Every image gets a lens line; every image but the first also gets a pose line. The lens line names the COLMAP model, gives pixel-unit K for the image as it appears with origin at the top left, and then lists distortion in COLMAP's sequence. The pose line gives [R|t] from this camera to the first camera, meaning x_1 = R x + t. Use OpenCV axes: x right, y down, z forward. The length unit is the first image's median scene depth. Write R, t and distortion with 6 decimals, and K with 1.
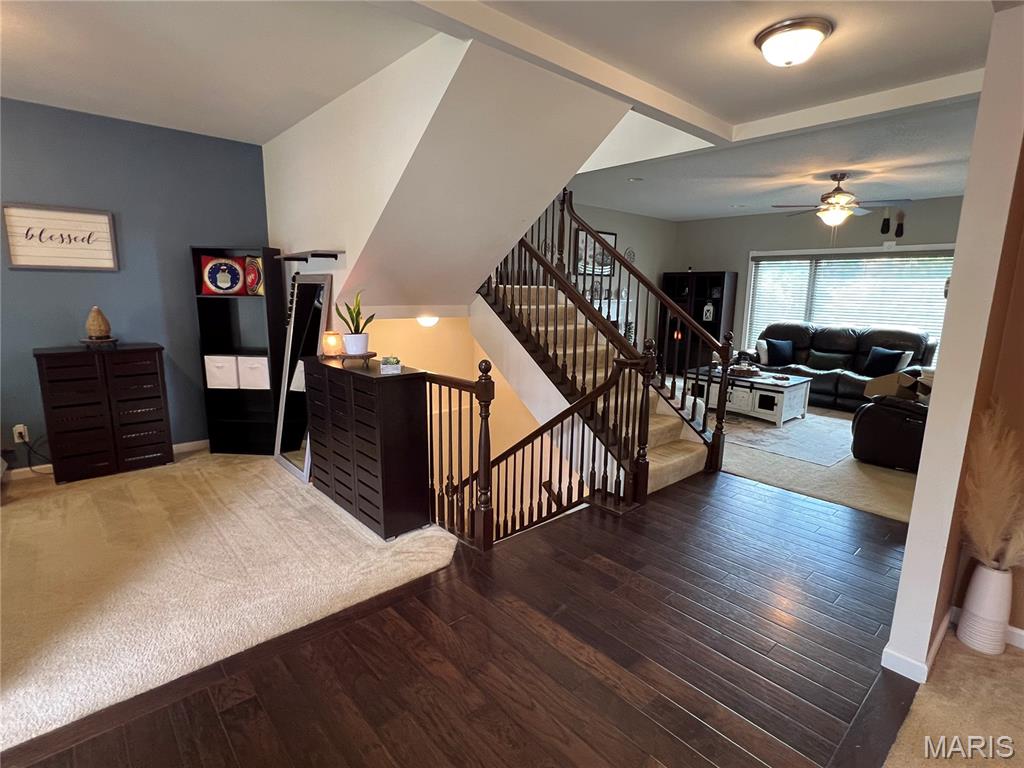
lens RADIAL K [[512.6, 0, 512.0], [0, 512.6, 384.0], [0, 0, 1]] dist [-0.000760, 0.000916]
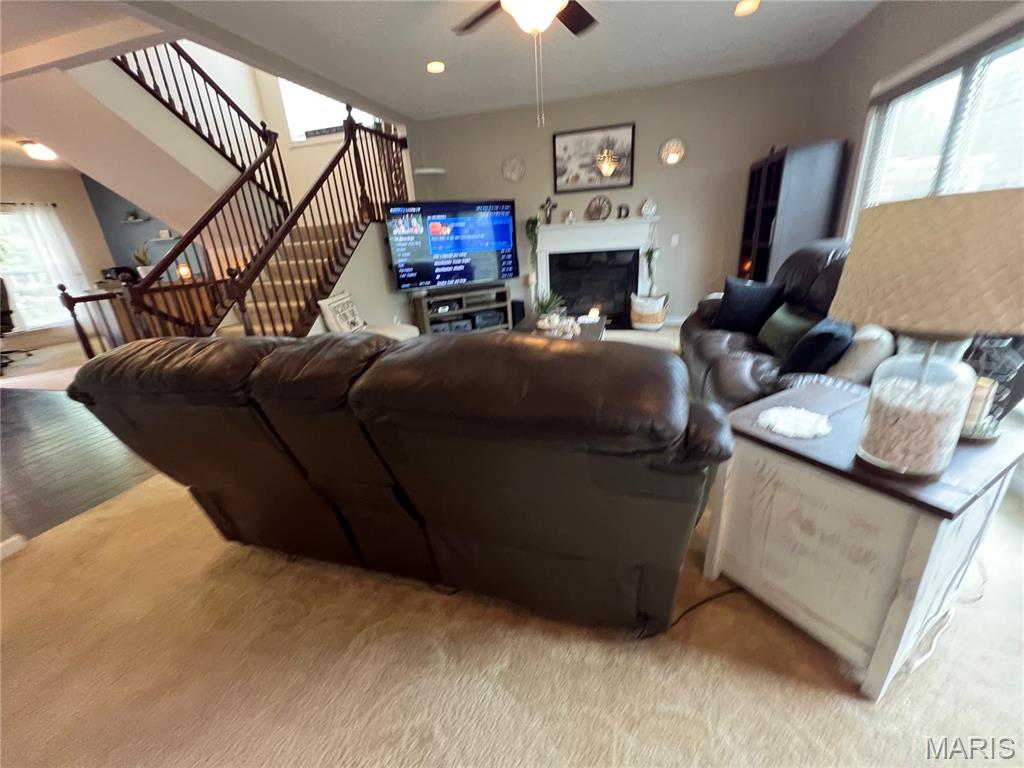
lens RADIAL K [[409.7, 0, 512.0], [0, 409.7, 384.0], [0, 0, 1]] dist [-0.001201, -0.000101]
pose [[0.530600, 0.245254, -0.811366, 1.342031], [-0.083978, 0.967726, 0.237600, -0.123529], [0.843452, -0.057934, 0.534071, 1.057825]]
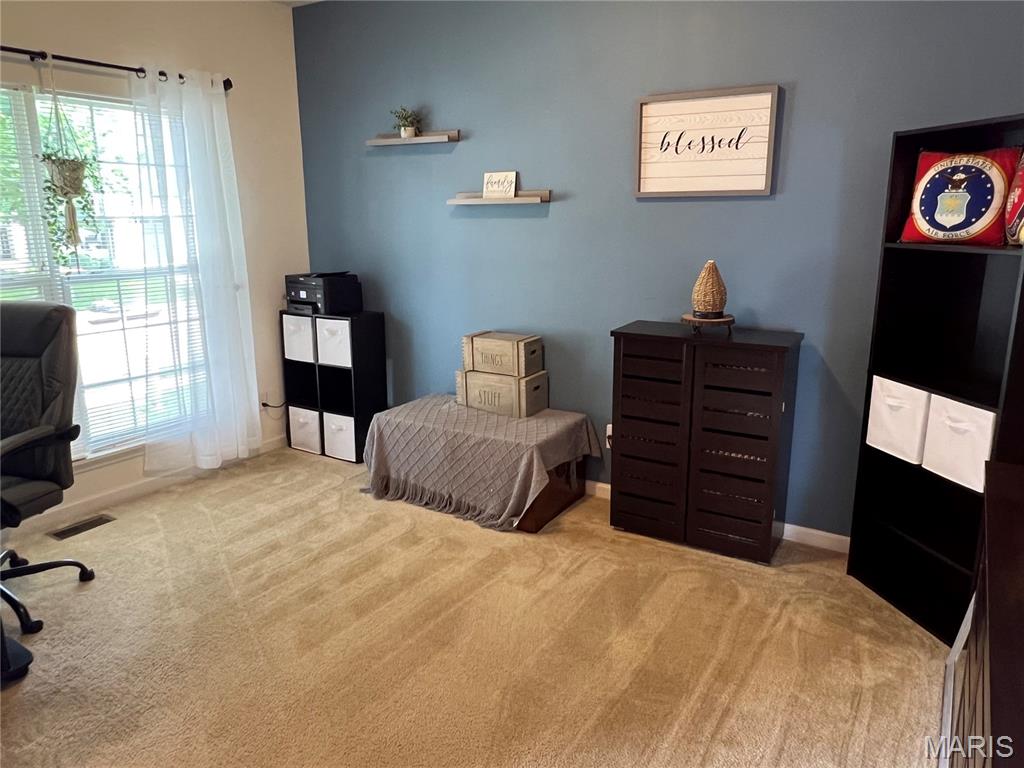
lens RADIAL K [[714.3, 0, 508.2], [0, 714.3, 379.5], [0, 0, 1]] dist [-0.004331, -0.000079]
pose [[0.263243, 0.204133, -0.942885, -0.089018], [-0.165144, 0.972466, 0.164431, -0.110000], [0.950490, 0.112426, 0.289706, 0.542605]]
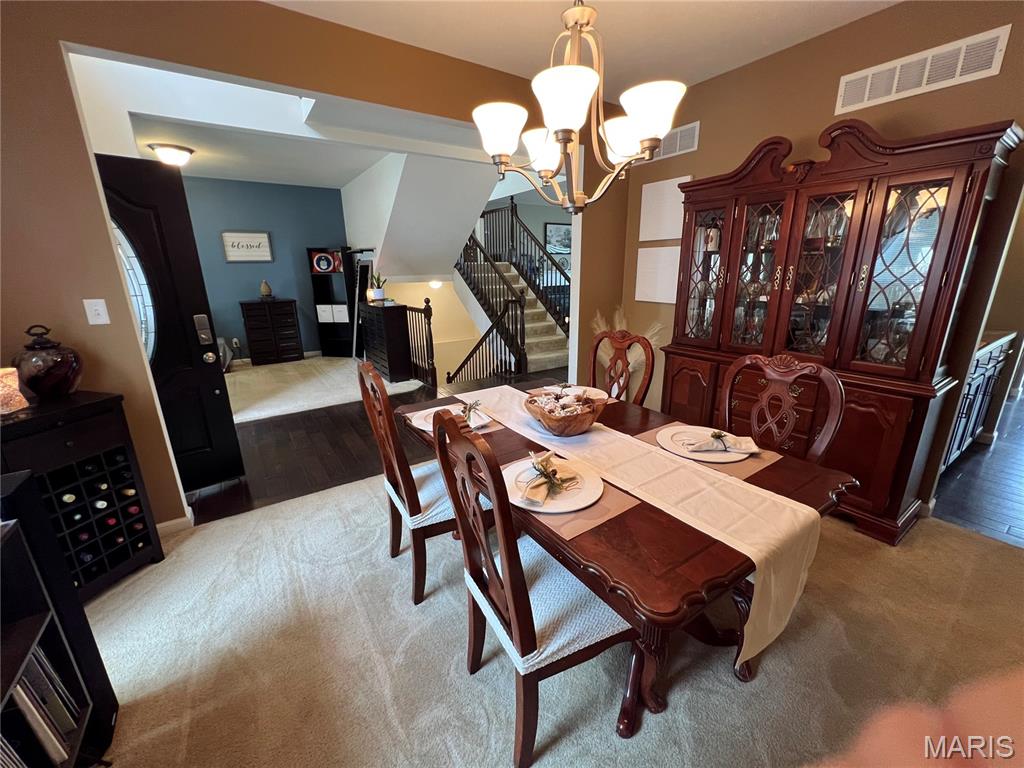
lens RADIAL K [[409.7, 0, 512.0], [0, 409.7, 384.0], [0, 0, 1]] dist [-0.001201, -0.000101]
pose [[0.989670, 0.008462, -0.143113, 0.382485], [0.005156, 0.995510, 0.094518, 0.106858], [0.143270, -0.094280, 0.985183, -0.480703]]
